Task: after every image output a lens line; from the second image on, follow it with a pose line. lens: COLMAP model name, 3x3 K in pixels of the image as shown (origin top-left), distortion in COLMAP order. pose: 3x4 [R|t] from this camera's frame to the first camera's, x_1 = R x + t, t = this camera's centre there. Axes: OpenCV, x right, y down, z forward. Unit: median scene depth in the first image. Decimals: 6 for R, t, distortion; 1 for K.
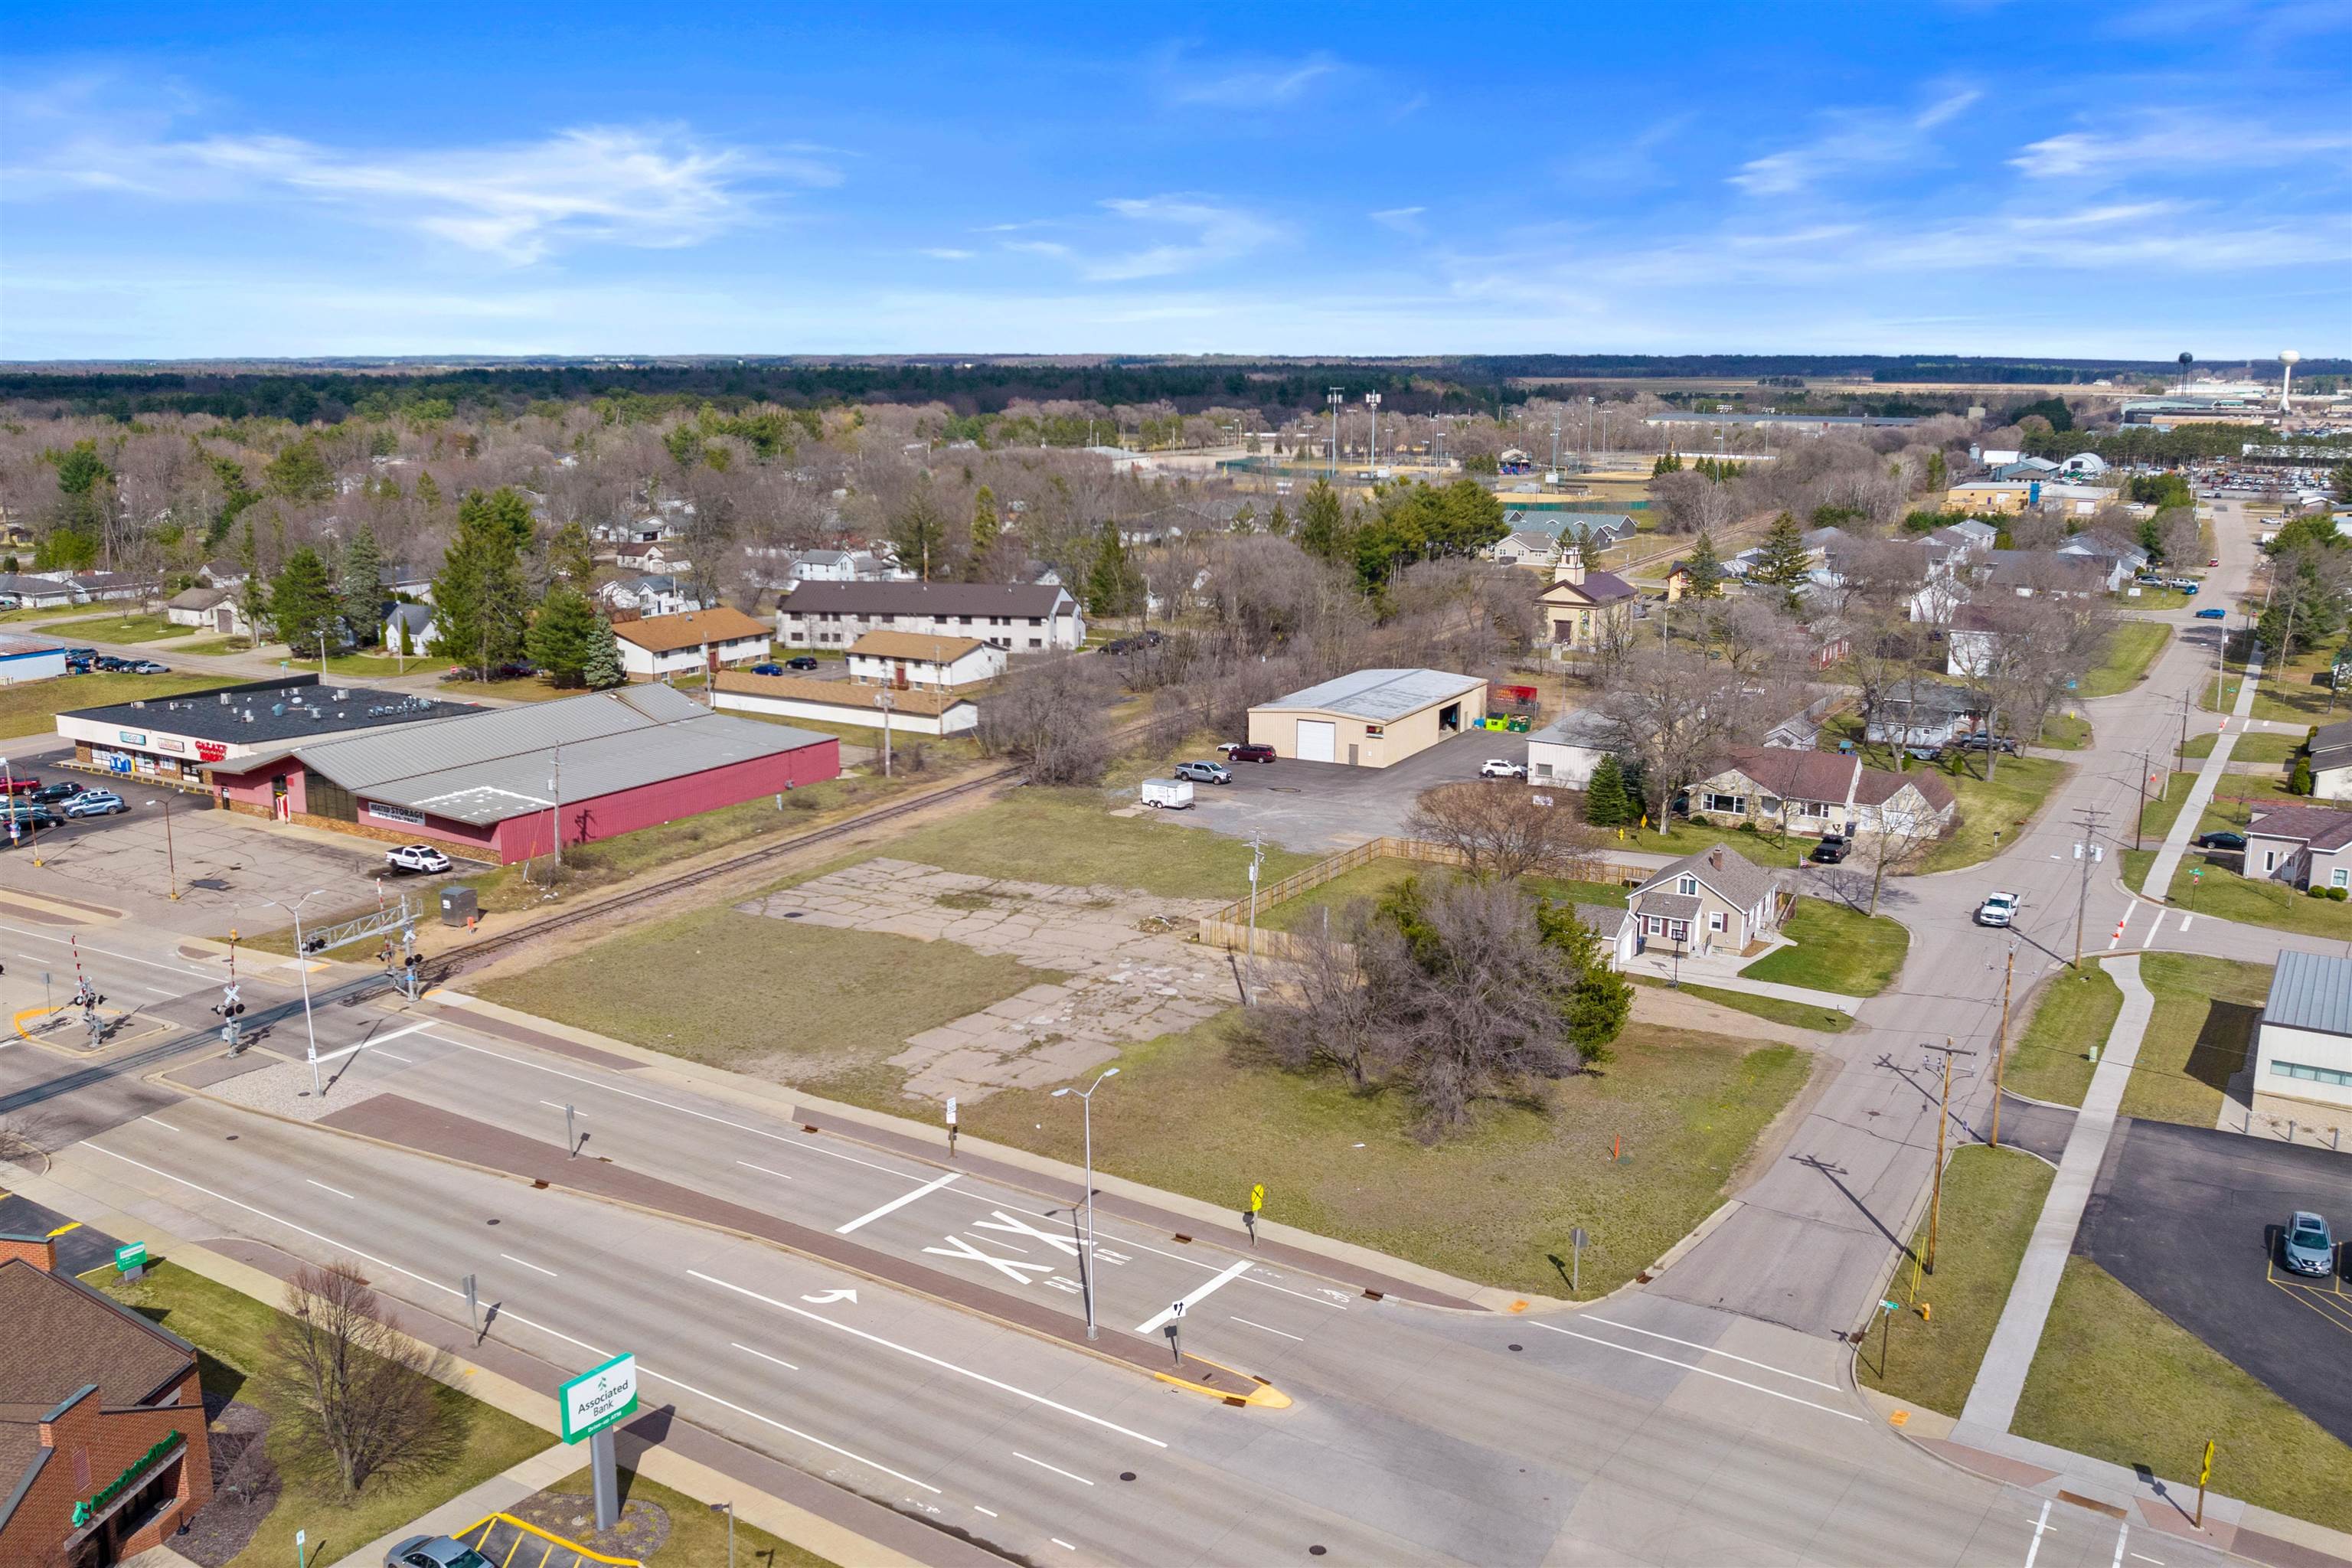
lens RADIAL K [[1954.9, 0, 1055.1], [0, 1954.9, 772.0], [0, 0, 1]] dist [-0.058477, 0.019842]
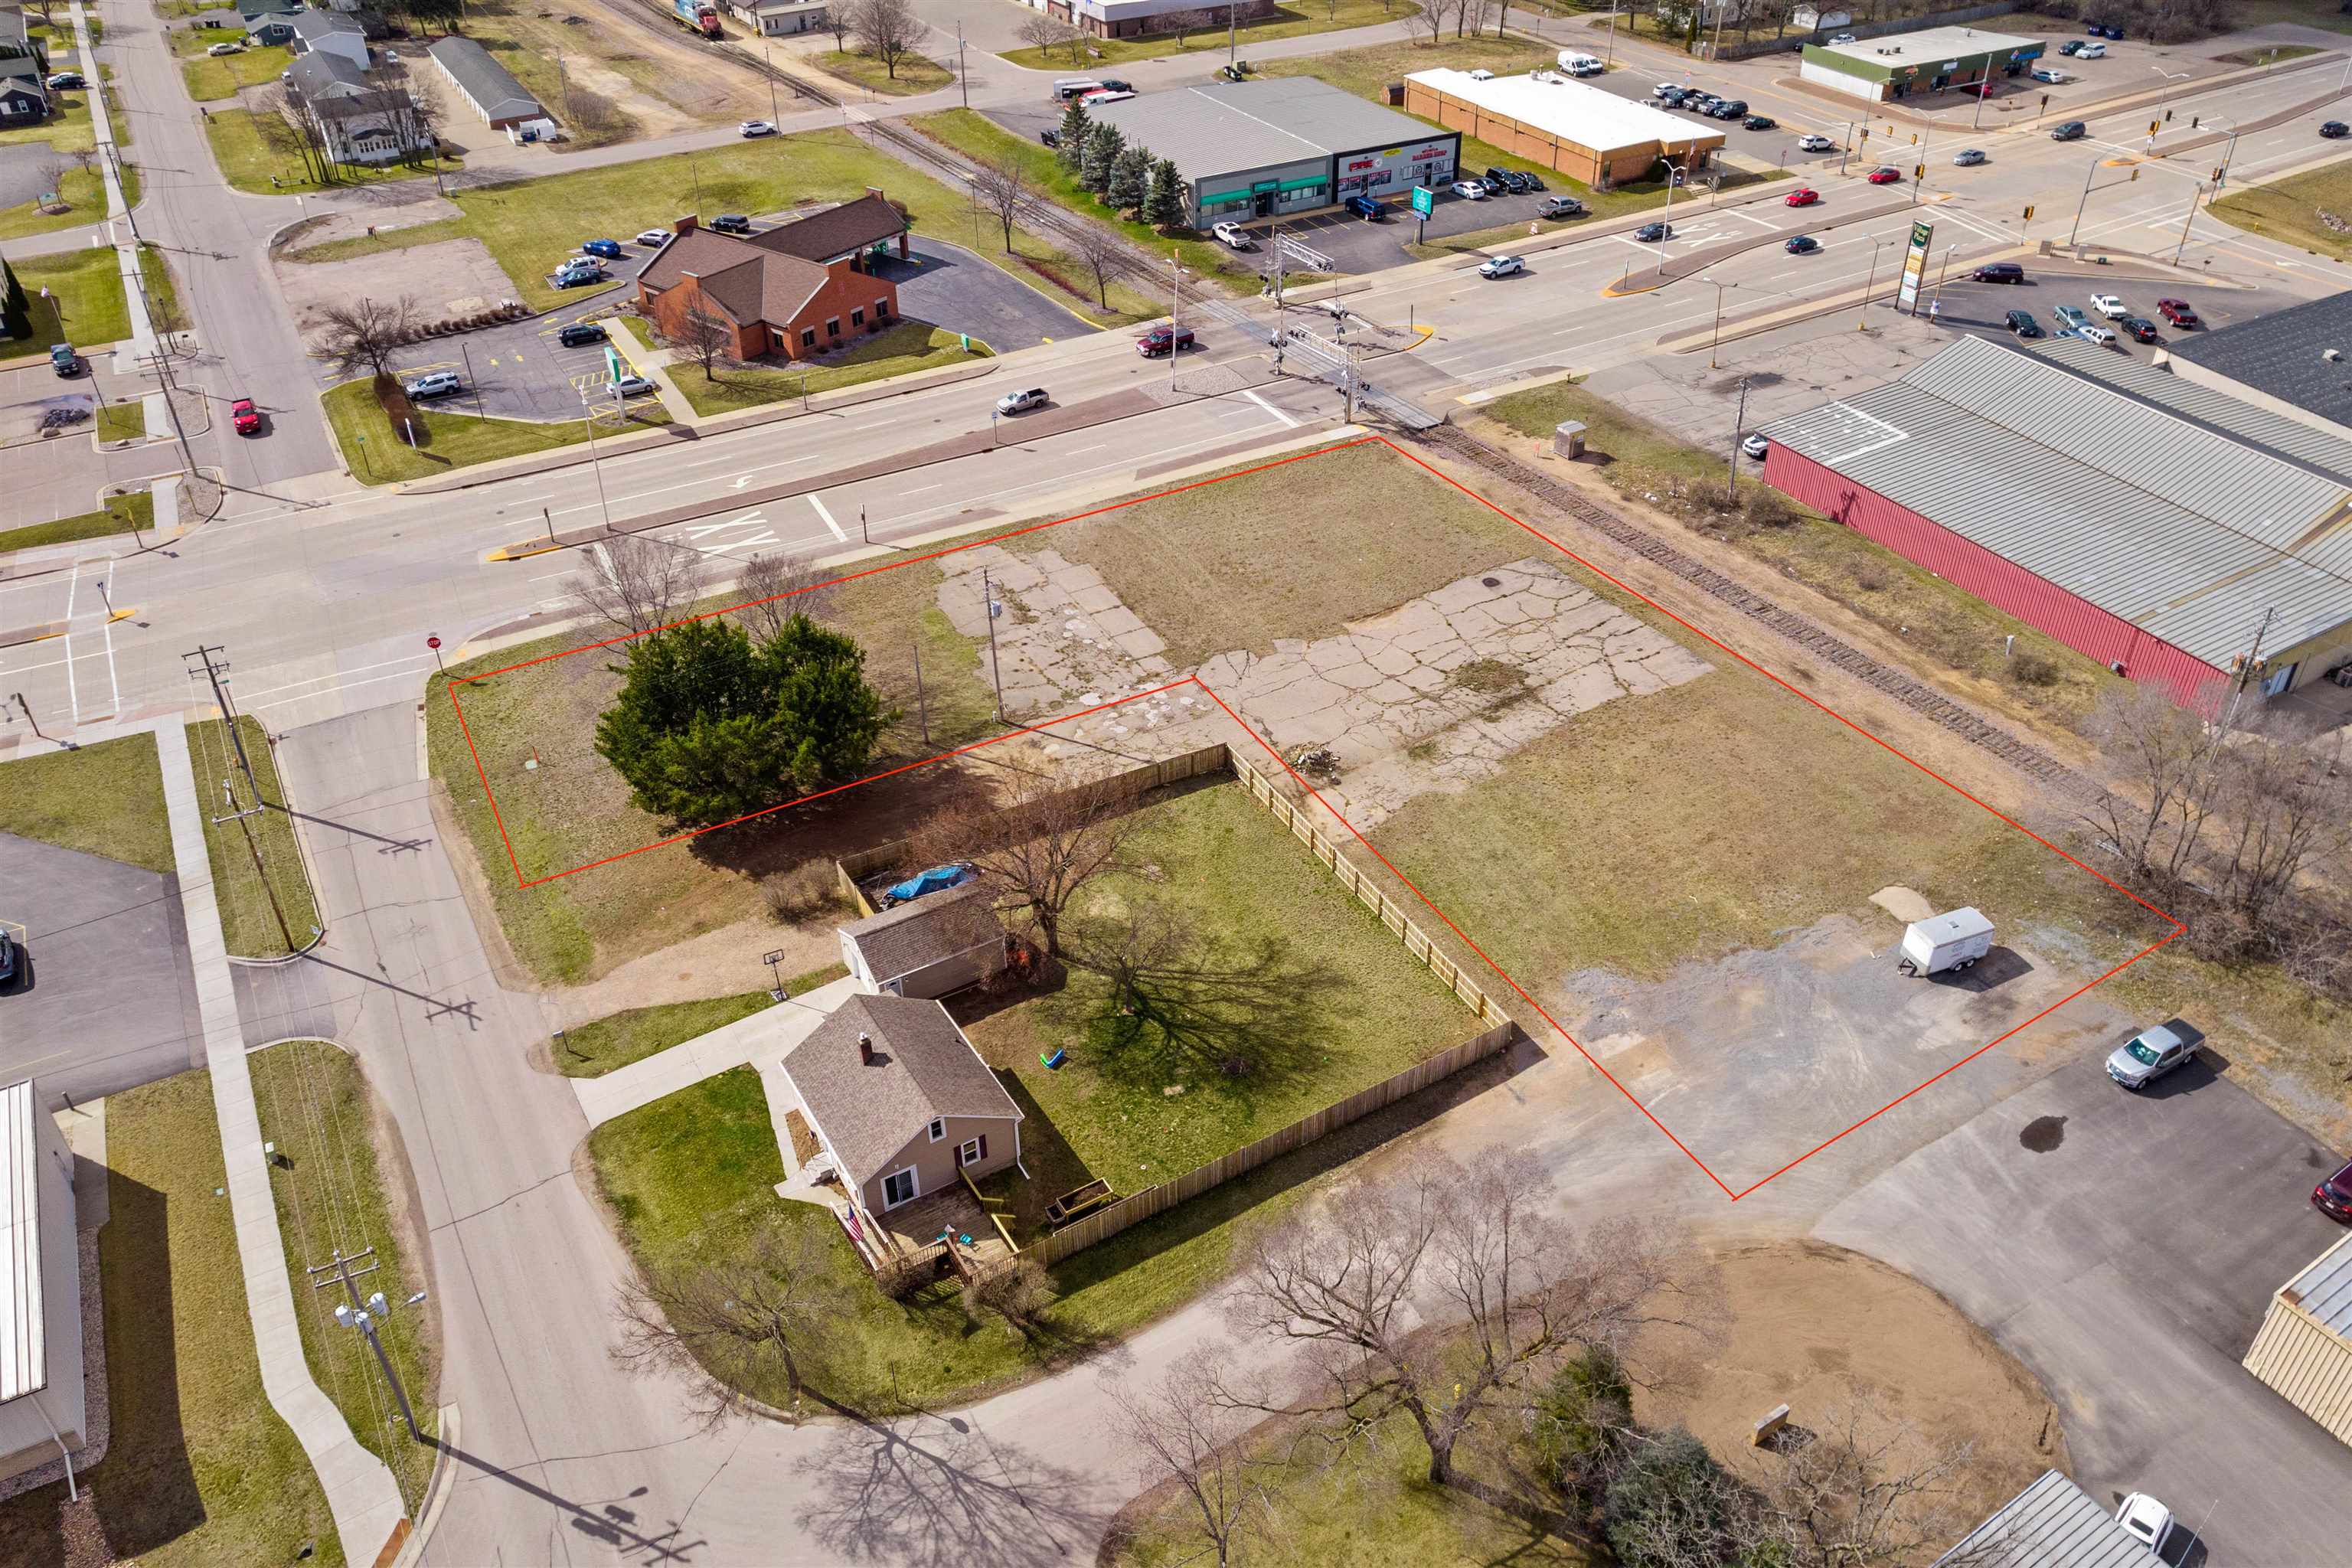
lens RADIAL K [[1771.3, 0, 1220.4], [0, 1771.3, 785.3], [0, 0, 1]] dist [-0.067614, 0.041408]
pose [[-0.428335, 0.527855, -0.733415, 0.580732], [-0.180607, 0.745254, 0.641855, -0.365342], [0.885387, 0.407389, -0.223885, 1.025198]]
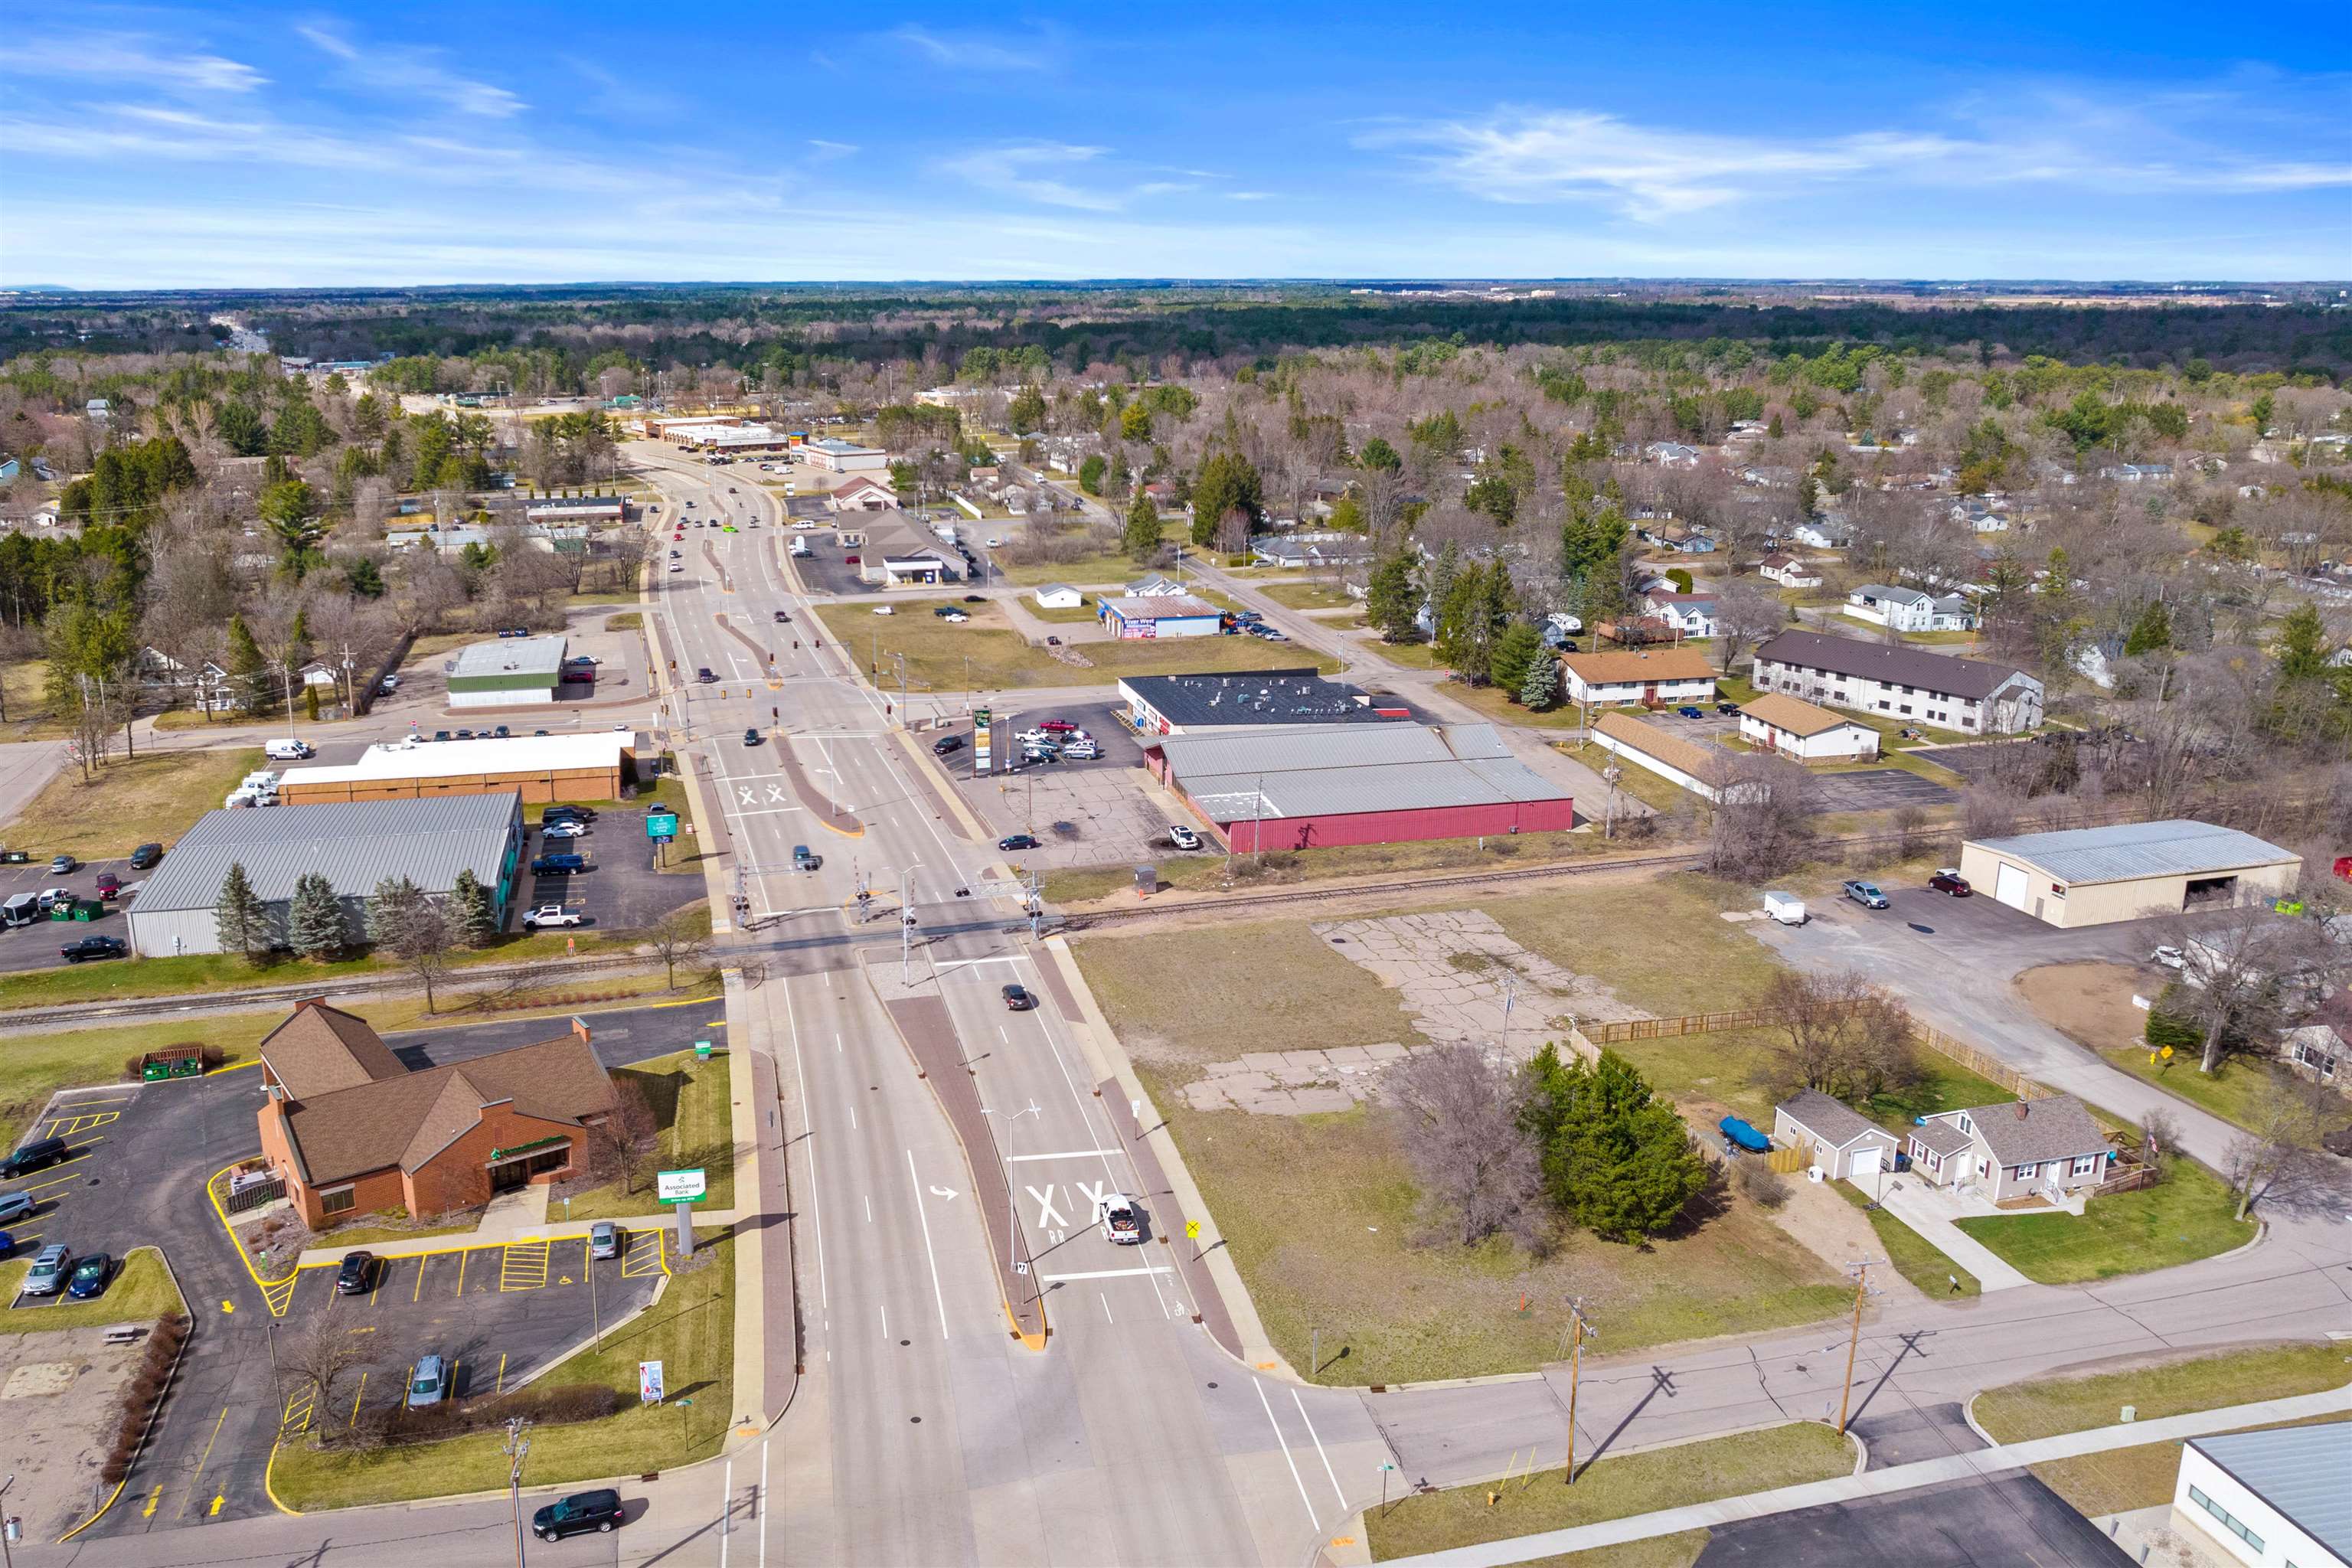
lens RADIAL K [[1783.2, 0, 1091.4], [0, 1783.2, 781.0], [0, 0, 1]] dist [-0.038622, 0.001751]
pose [[0.723963, 0.181262, -0.665599, 0.485882], [-0.138208, 0.983410, 0.117484, -0.139838], [0.675852, 0.006937, 0.737004, -0.007463]]
